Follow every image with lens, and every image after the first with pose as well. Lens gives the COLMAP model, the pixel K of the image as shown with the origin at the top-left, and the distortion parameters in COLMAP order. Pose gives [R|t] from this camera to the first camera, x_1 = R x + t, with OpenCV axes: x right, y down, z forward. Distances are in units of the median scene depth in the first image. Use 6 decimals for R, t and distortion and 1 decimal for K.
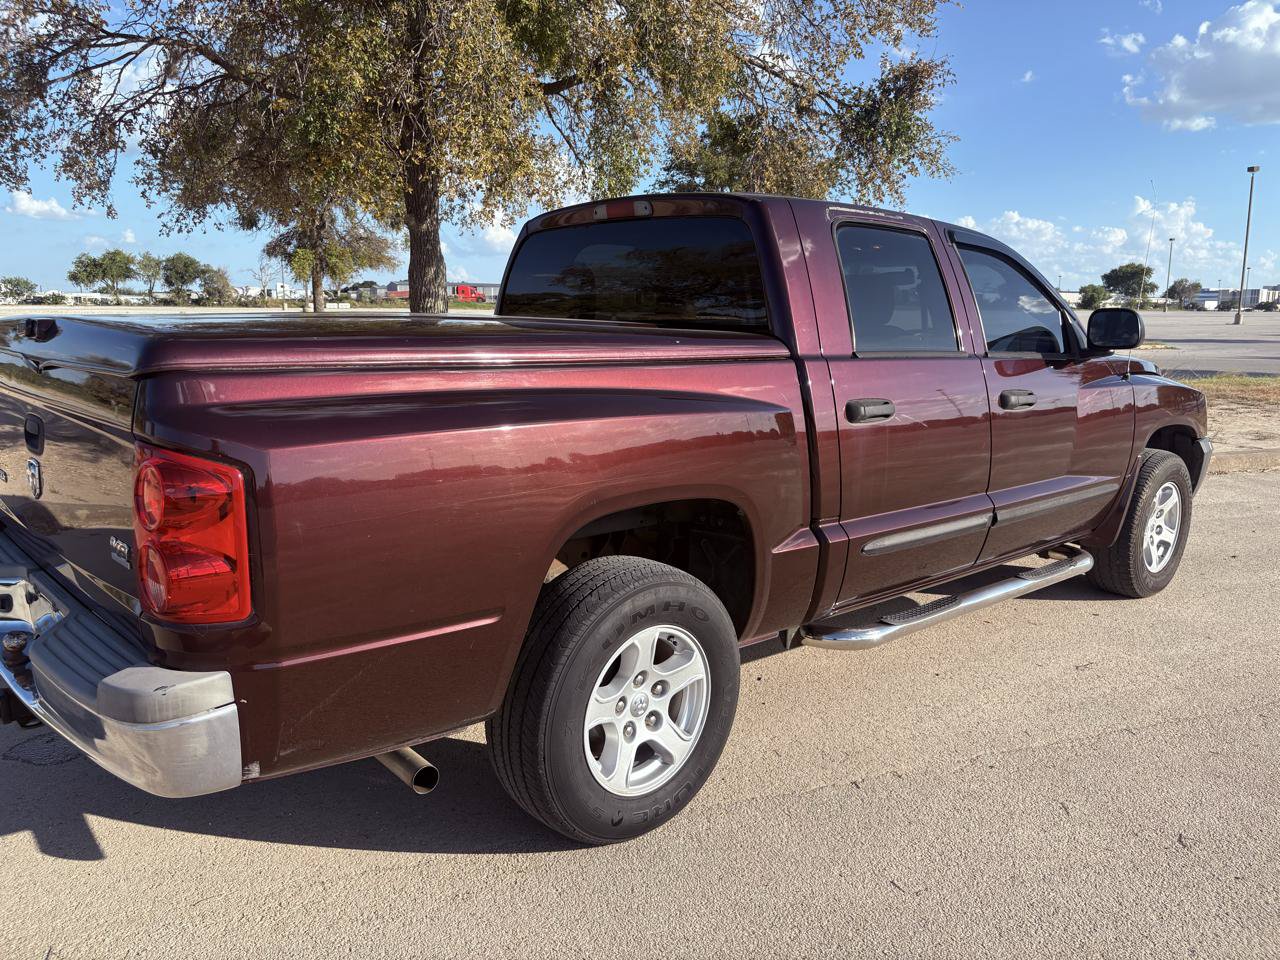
lens RADIAL K [[963.4, 0, 637.6], [0, 963.4, 481.2], [0, 0, 1]] dist [0.030053, -0.026459]
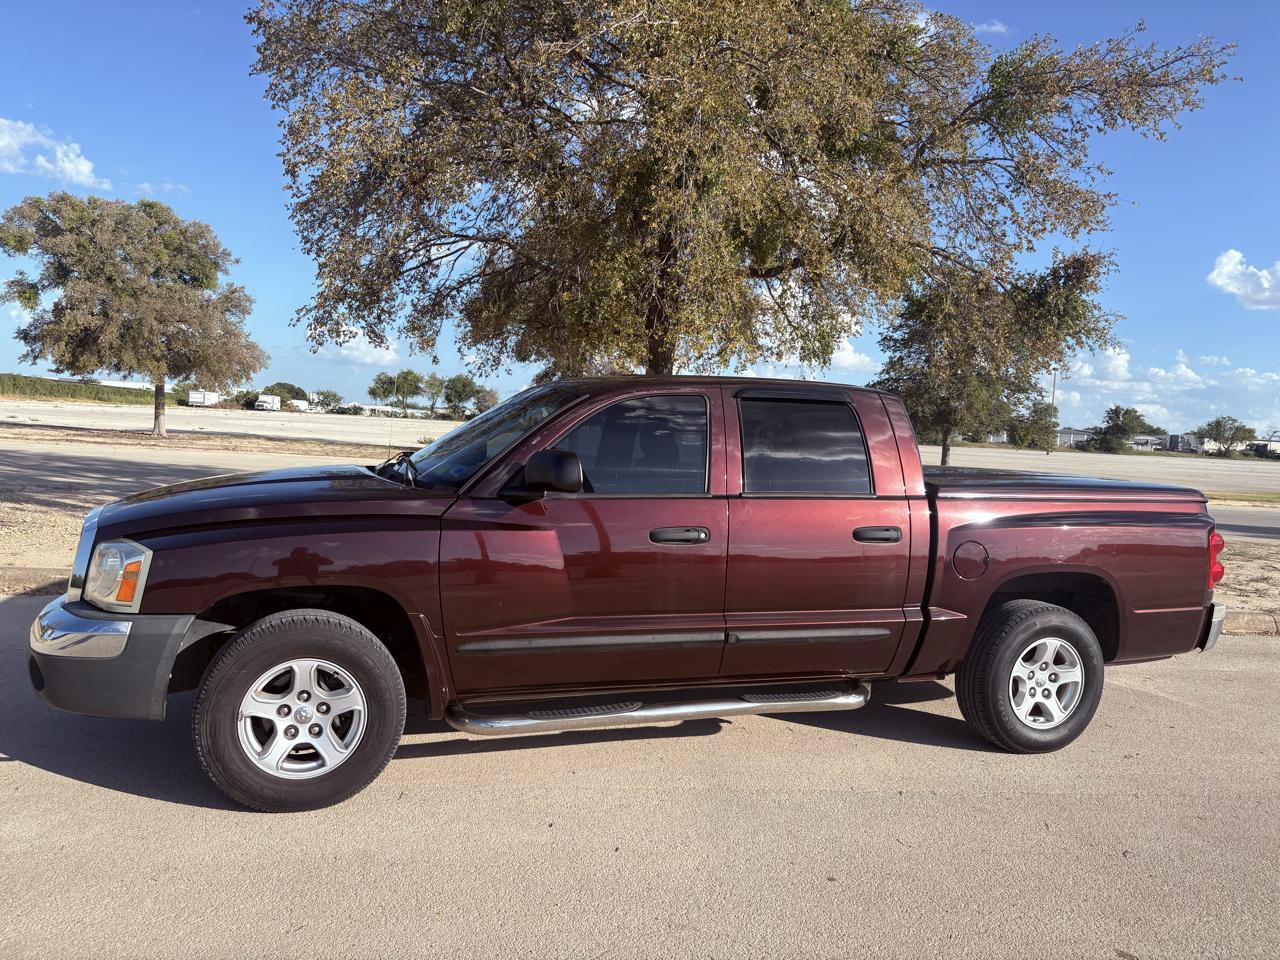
lens RADIAL K [[963.4, 0, 644.8], [0, 963.4, 486.5], [0, 0, 1]] dist [0.030053, -0.026459]
pose [[0.970438, 0.059637, -0.233865, 0.058849], [-0.088247, 0.989573, -0.113837, 0.021106], [0.224637, 0.131109, 0.965582, -0.189316]]
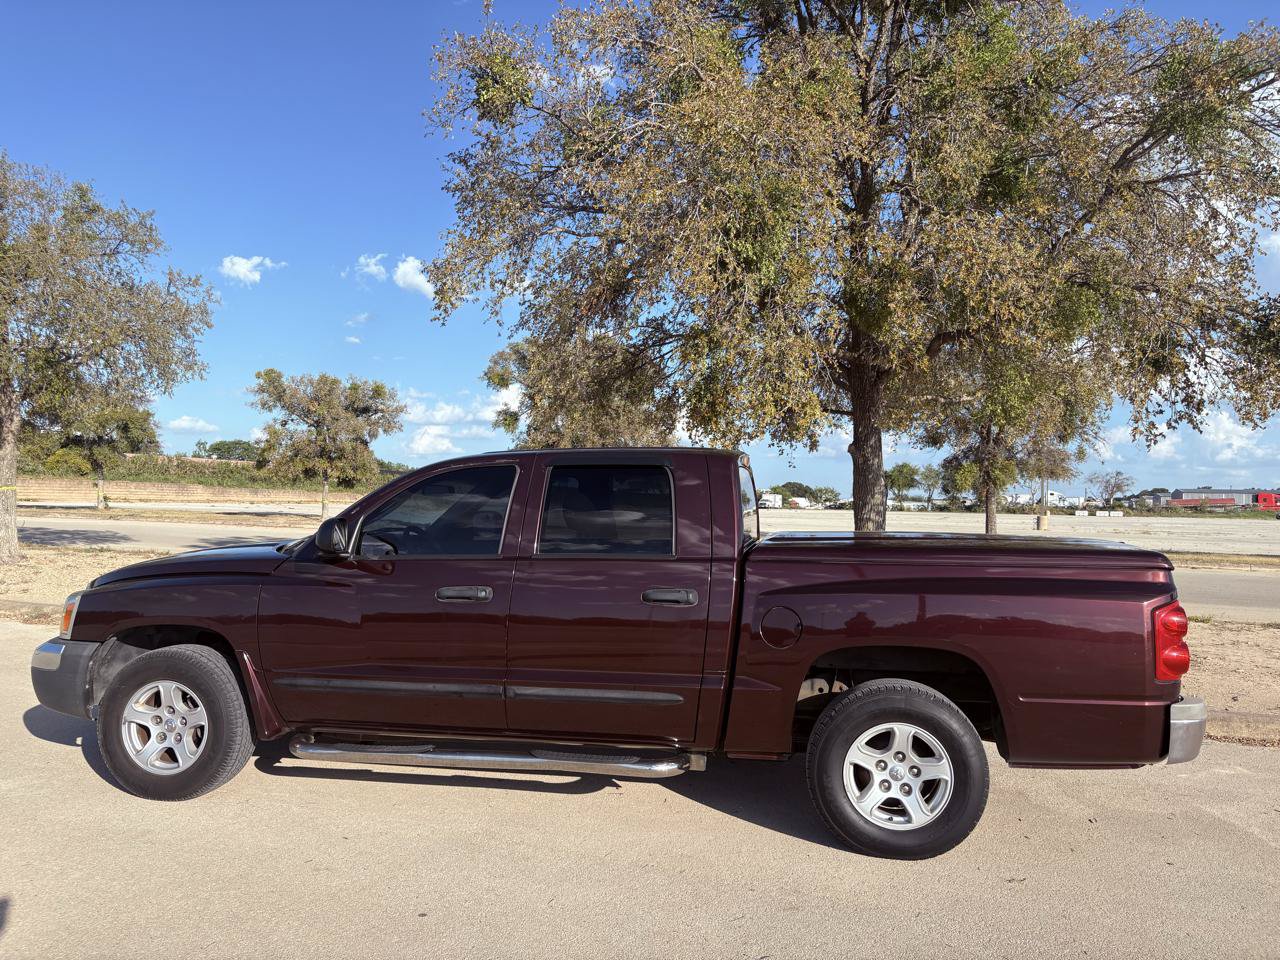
lens RADIAL K [[963.4, 0, 656.3], [0, 963.4, 504.5], [0, 0, 1]] dist [0.030053, -0.026459]
pose [[0.727481, 0.009159, -0.686067, 0.420163], [-0.136632, 0.981819, -0.131772, -0.005116], [0.672387, 0.189601, 0.715505, -0.031582]]
